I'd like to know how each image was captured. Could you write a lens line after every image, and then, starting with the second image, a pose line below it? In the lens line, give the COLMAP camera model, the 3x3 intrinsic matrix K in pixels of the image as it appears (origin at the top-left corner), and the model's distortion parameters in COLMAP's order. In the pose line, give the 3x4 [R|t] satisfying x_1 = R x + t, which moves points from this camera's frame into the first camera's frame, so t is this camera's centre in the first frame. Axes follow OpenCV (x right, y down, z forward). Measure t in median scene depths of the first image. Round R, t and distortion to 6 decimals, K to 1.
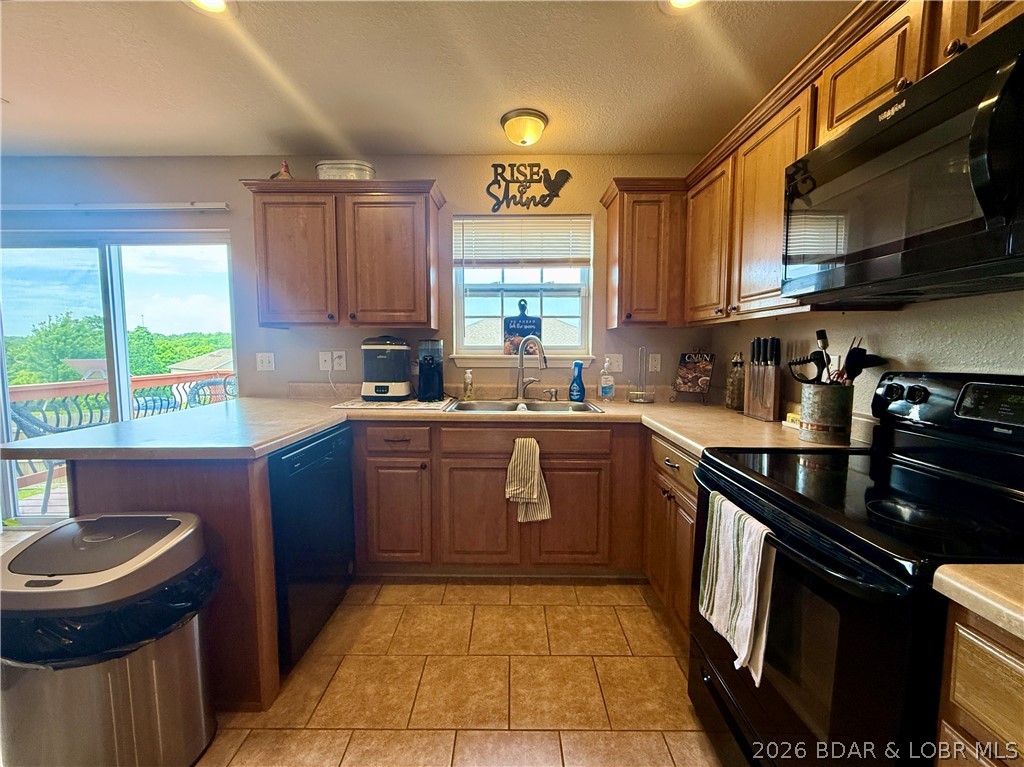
lens RADIAL K [[409.6, 0, 510.2], [0, 409.6, 387.4], [0, 0, 1]] dist [-0.000310, 0.000553]
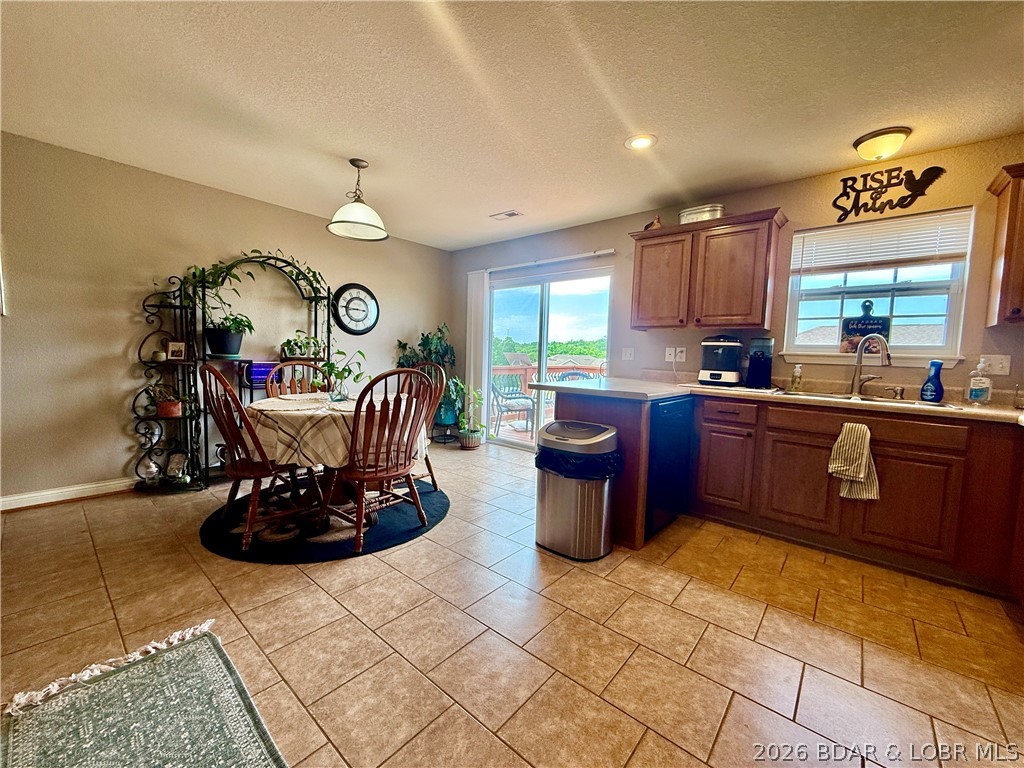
lens RADIAL K [[409.6, 0, 510.7], [0, 409.6, 382.7], [0, 0, 1]] dist [-0.000310, 0.000553]
pose [[0.760560, 0.070419, -0.645438, 0.031789], [-0.091449, 0.995809, 0.000885, 0.086203], [0.642796, 0.058352, 0.763812, -0.413490]]
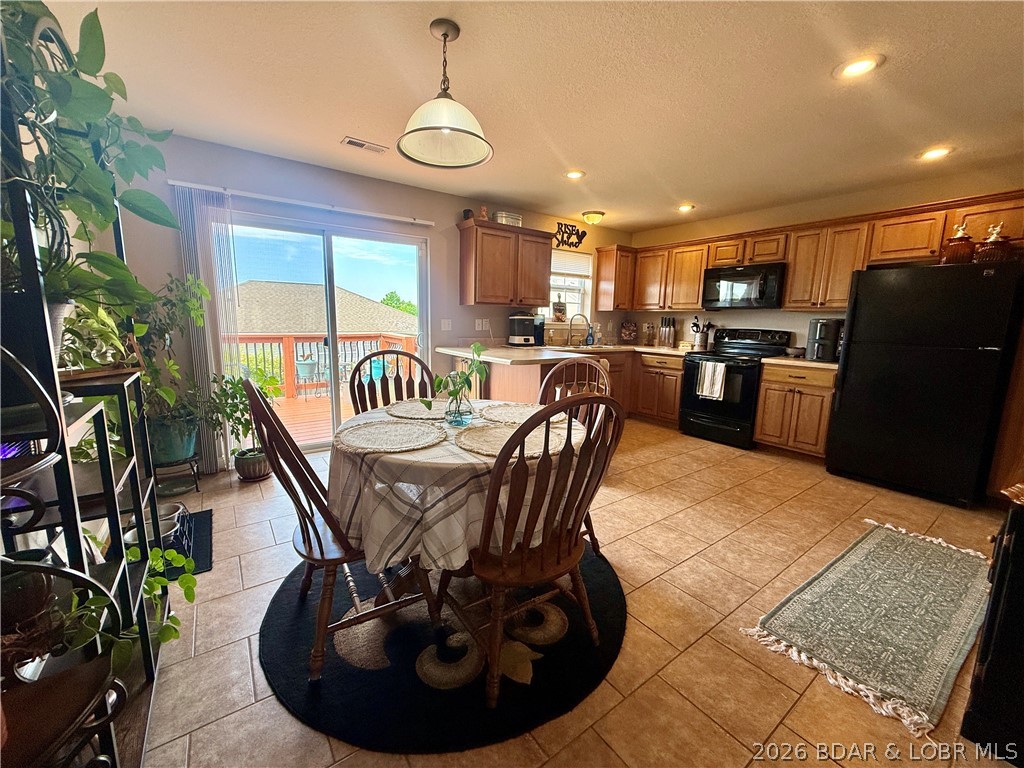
lens RADIAL K [[409.6, 0, 507.4], [0, 409.6, 383.1], [0, 0, 1]] dist [-0.000310, 0.000553]
pose [[0.811371, -0.073443, 0.579900, -1.539078], [0.033618, 0.996296, 0.079141, 0.051531], [-0.583564, -0.044718, 0.810835, -0.498180]]
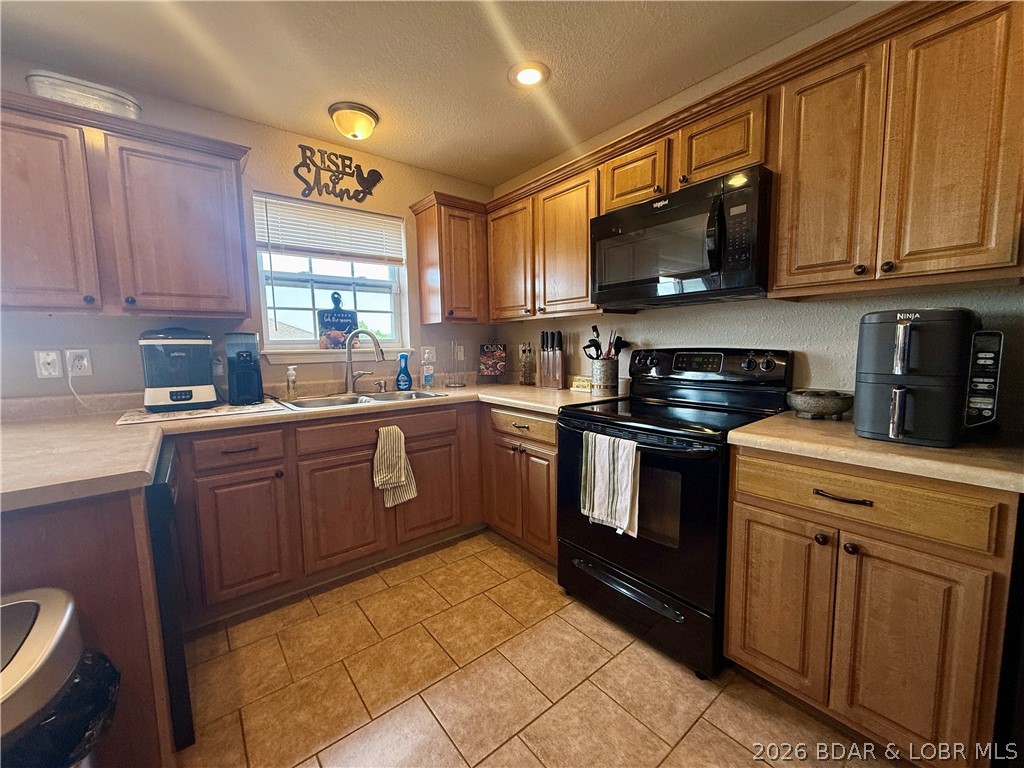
lens RADIAL K [[409.6, 0, 507.2], [0, 409.6, 383.2], [0, 0, 1]] dist [-0.000310, 0.000553]
pose [[0.779199, -0.073393, 0.622464, -0.323214], [0.076244, 0.996844, 0.022093, 0.012253], [-0.622122, 0.030245, 0.782336, -0.006386]]
